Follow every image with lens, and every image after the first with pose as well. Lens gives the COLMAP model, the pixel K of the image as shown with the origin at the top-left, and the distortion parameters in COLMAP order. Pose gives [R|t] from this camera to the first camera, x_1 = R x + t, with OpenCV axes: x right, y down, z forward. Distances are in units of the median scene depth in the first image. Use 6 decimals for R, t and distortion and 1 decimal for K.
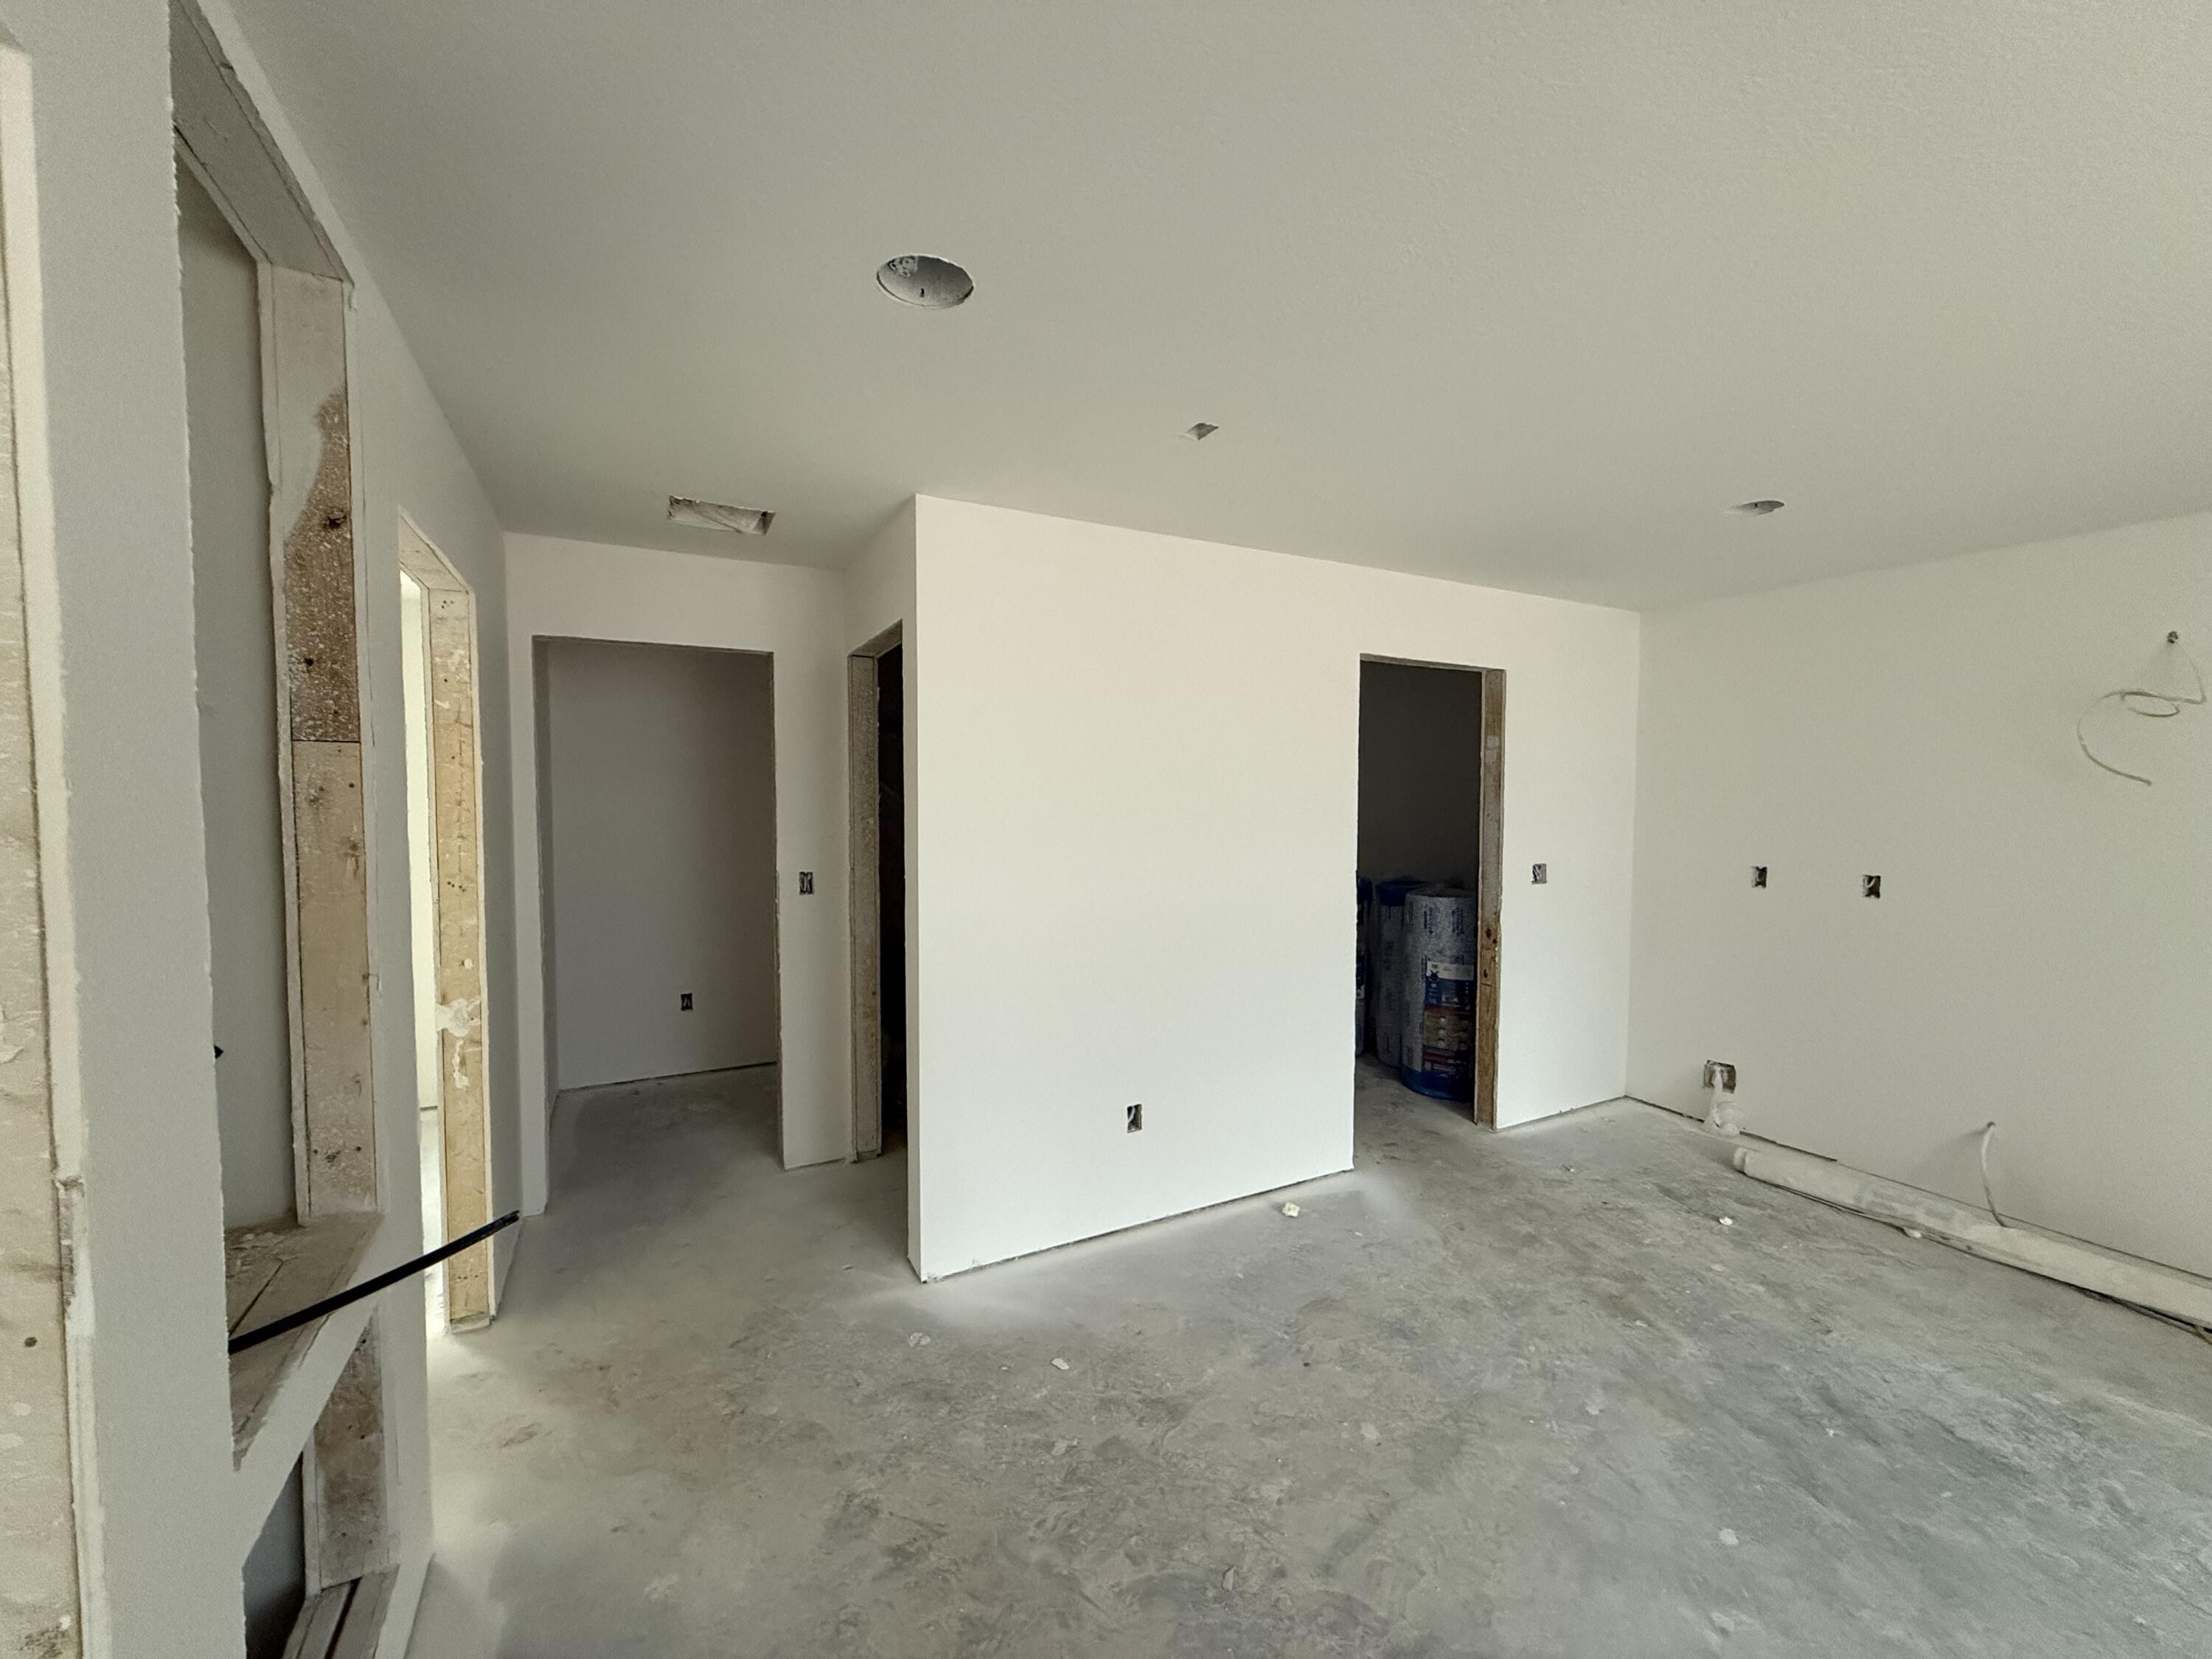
lens RADIAL K [[876.6, 0, 1094.4], [0, 876.6, 833.5], [0, 0, 1]] dist [-0.002296, 0.000094]
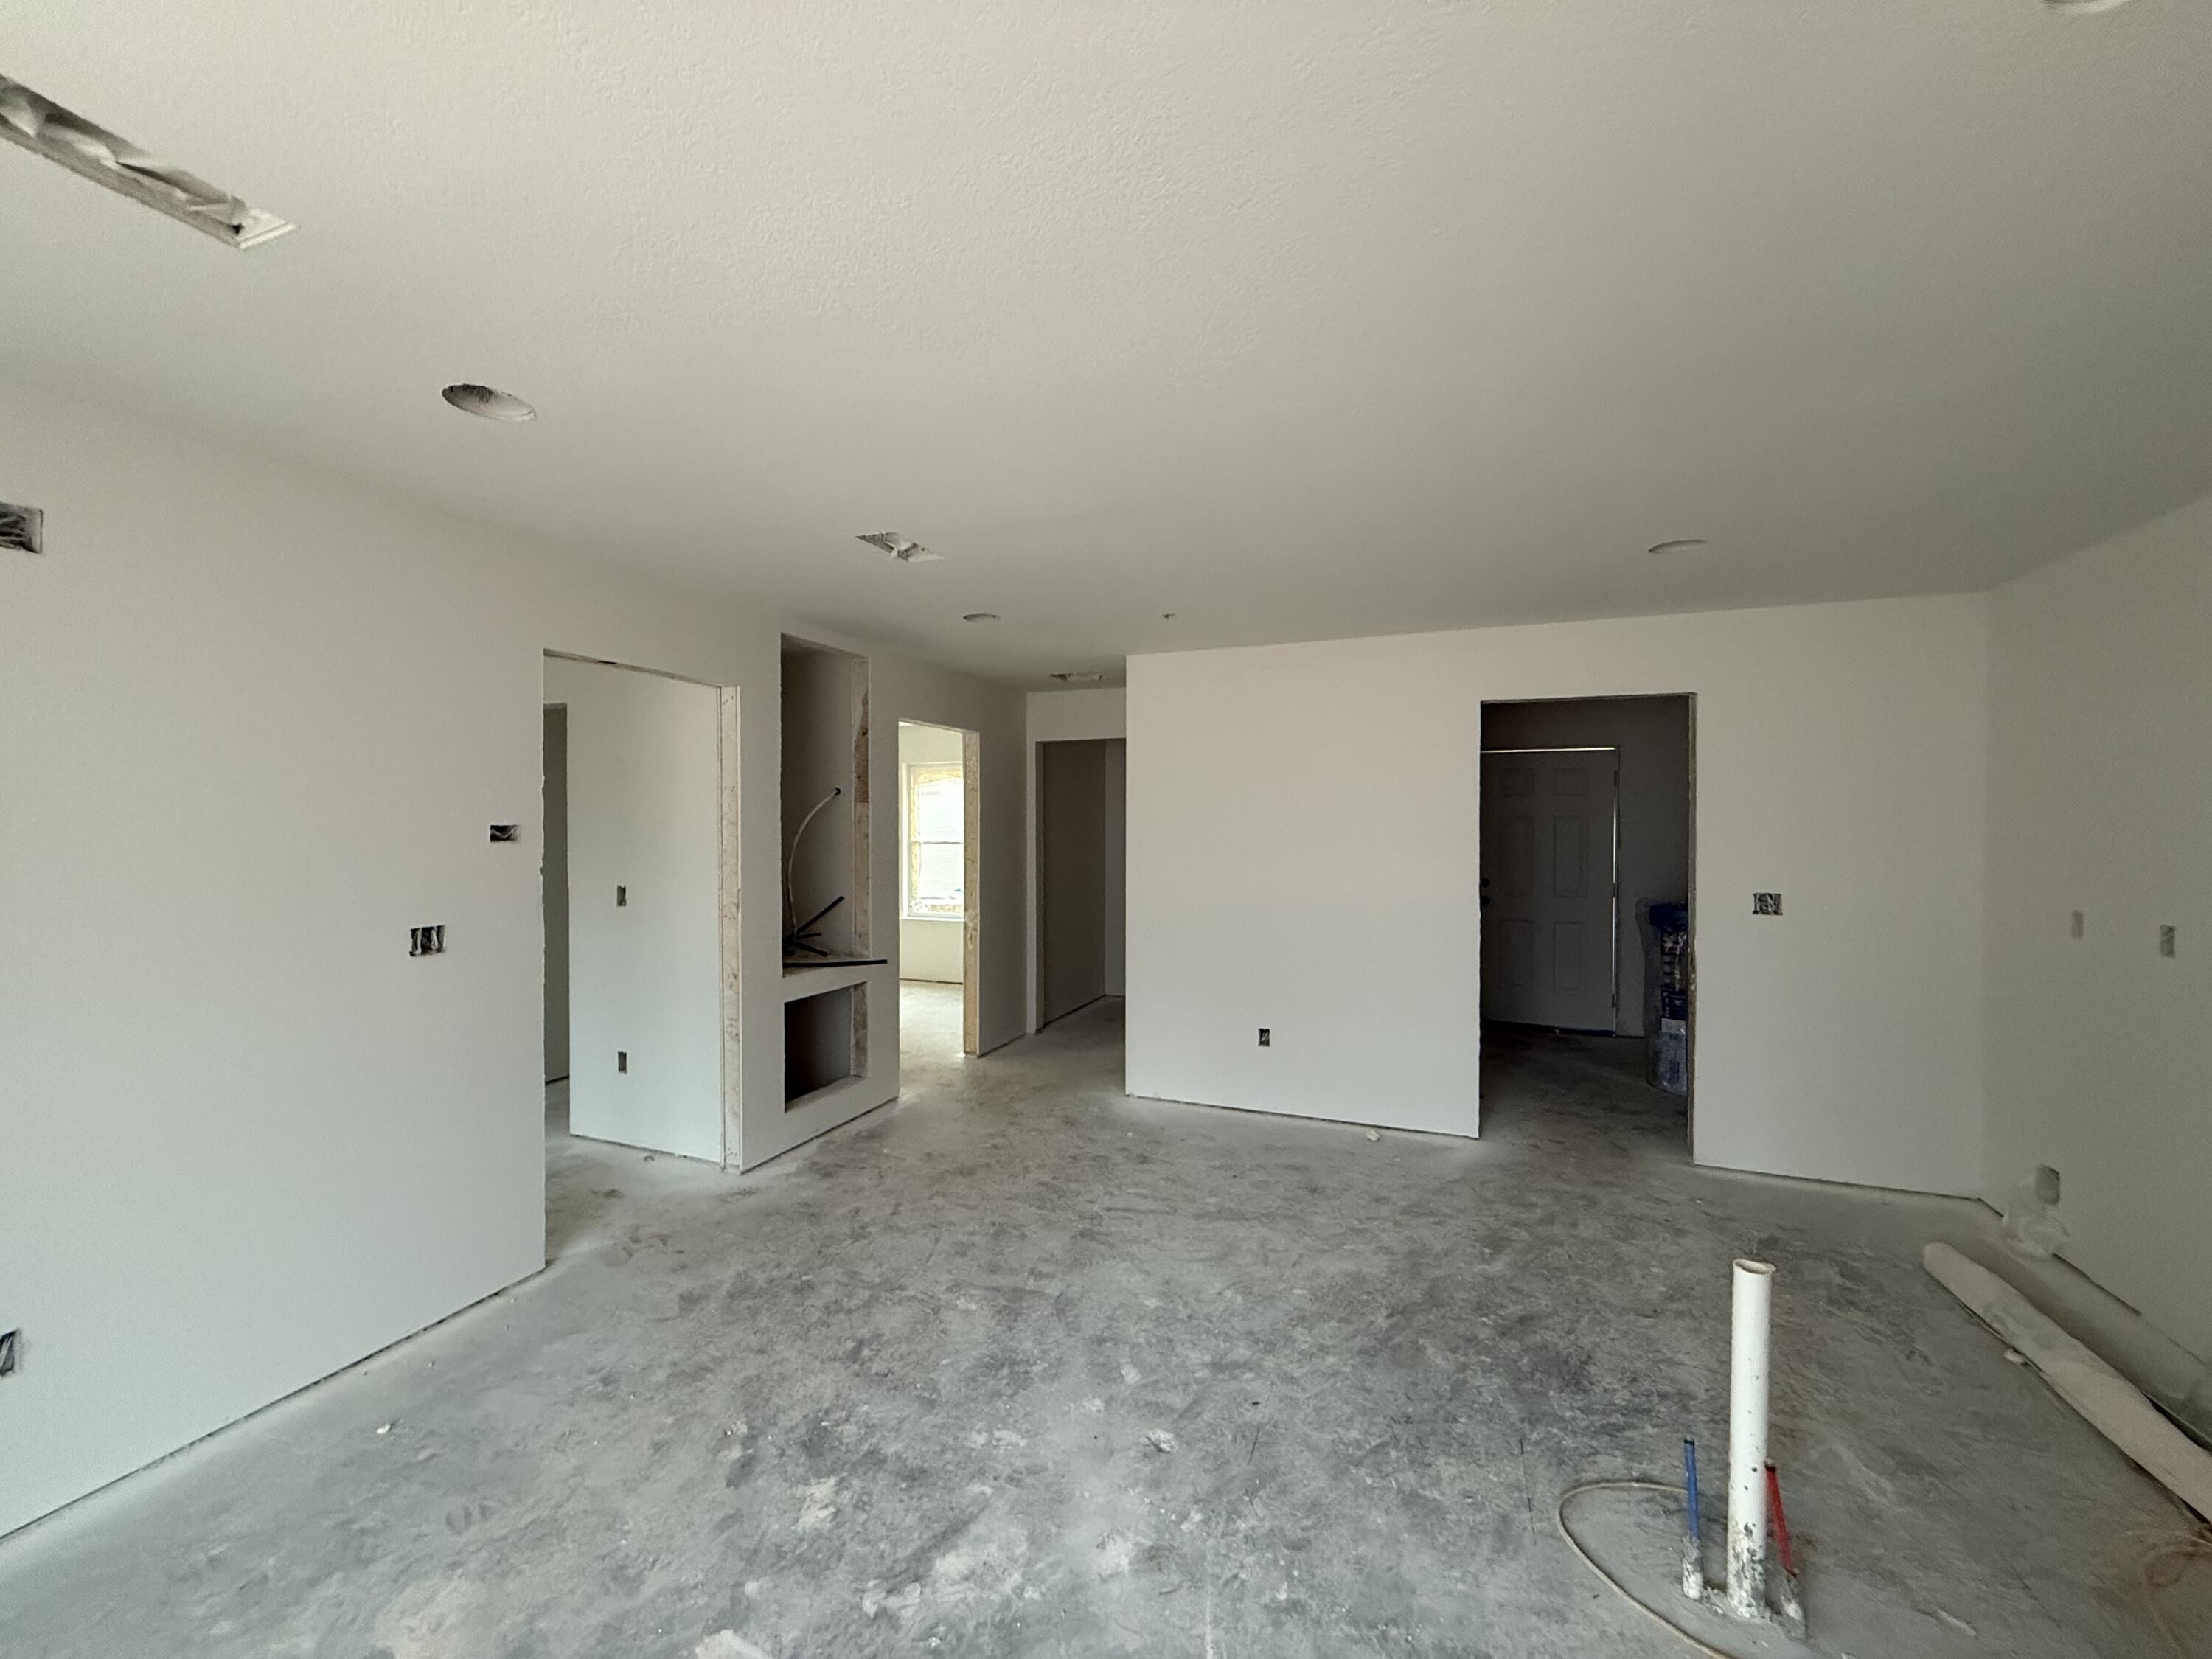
lens RADIAL K [[876.6, 0, 1094.4], [0, 876.6, 833.5], [0, 0, 1]] dist [-0.002296, 0.000094]
pose [[0.643644, 0.007805, -0.765285, 1.221799], [-0.034918, 0.999206, -0.019178, 0.023009], [0.764528, 0.039066, 0.643405, -0.229926]]
